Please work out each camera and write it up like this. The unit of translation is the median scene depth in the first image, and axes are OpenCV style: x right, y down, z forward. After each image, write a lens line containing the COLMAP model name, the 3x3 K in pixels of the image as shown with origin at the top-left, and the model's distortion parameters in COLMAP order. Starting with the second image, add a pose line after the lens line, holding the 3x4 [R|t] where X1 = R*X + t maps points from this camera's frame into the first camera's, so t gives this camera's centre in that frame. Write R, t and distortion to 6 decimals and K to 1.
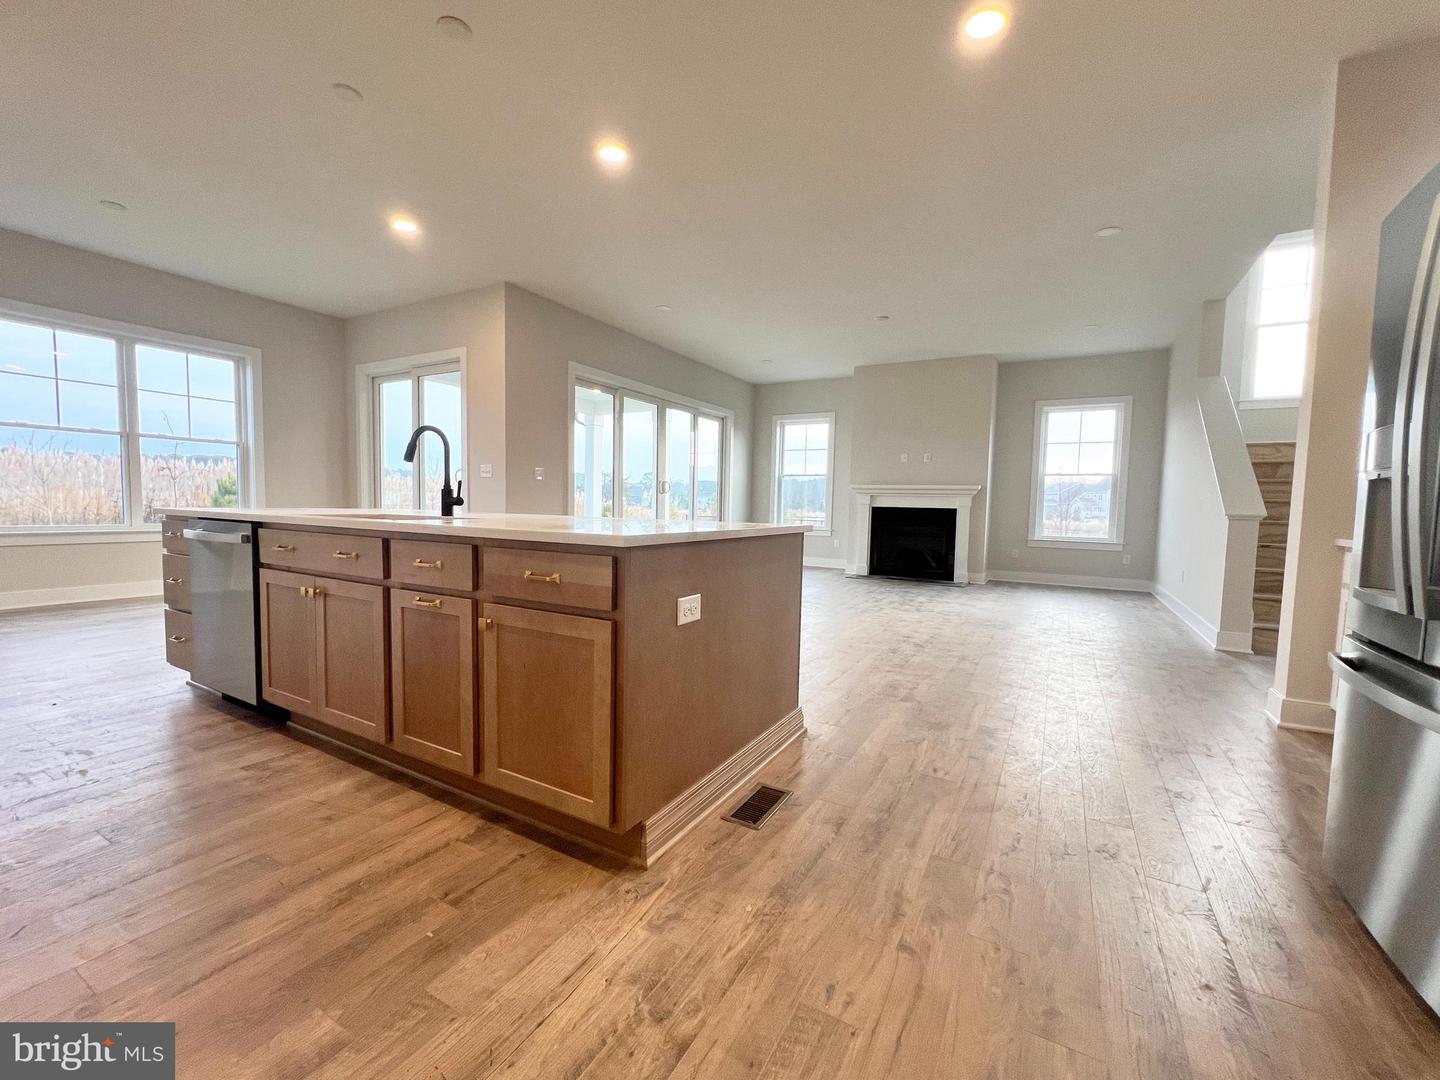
lens RADIAL K [[579.7, 0, 717.8], [0, 579.7, 552.2], [0, 0, 1]] dist [0.012945, 0.000121]
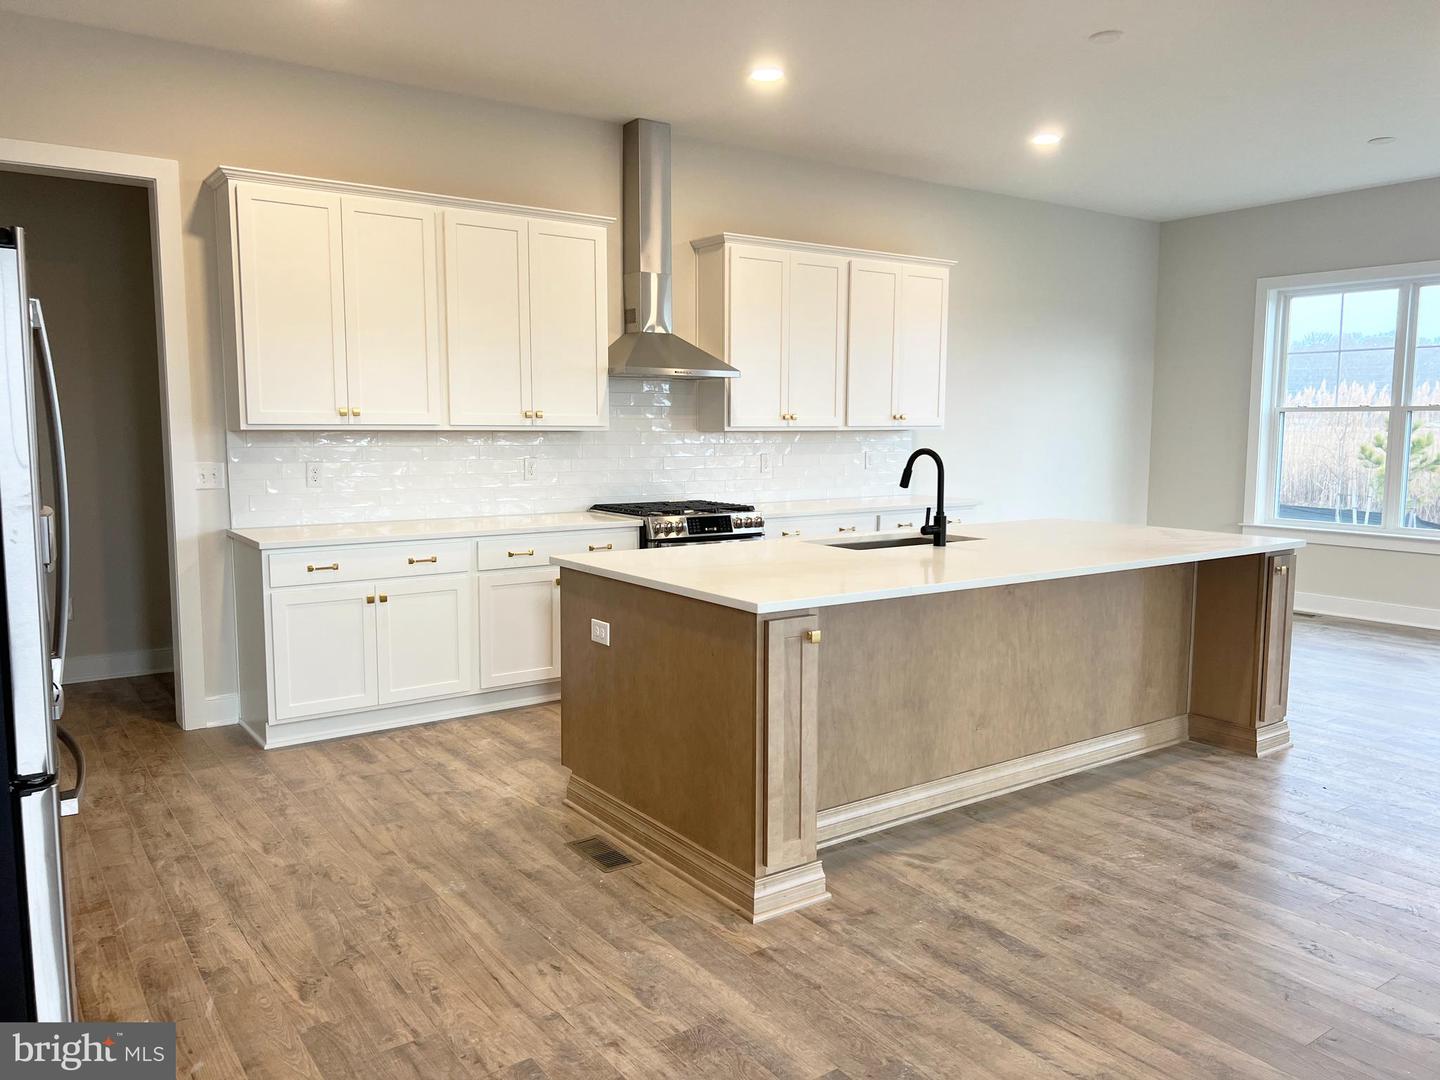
lens RADIAL K [[1088.6, 0, 717.7], [0, 1088.6, 532.7], [0, 0, 1]] dist [0.117989, -0.000996]
pose [[-0.416188, 0.076959, -0.906016, 1.873948], [-0.078725, 0.989620, 0.120223, -0.390949], [0.905864, 0.121362, -0.405810, 2.140933]]
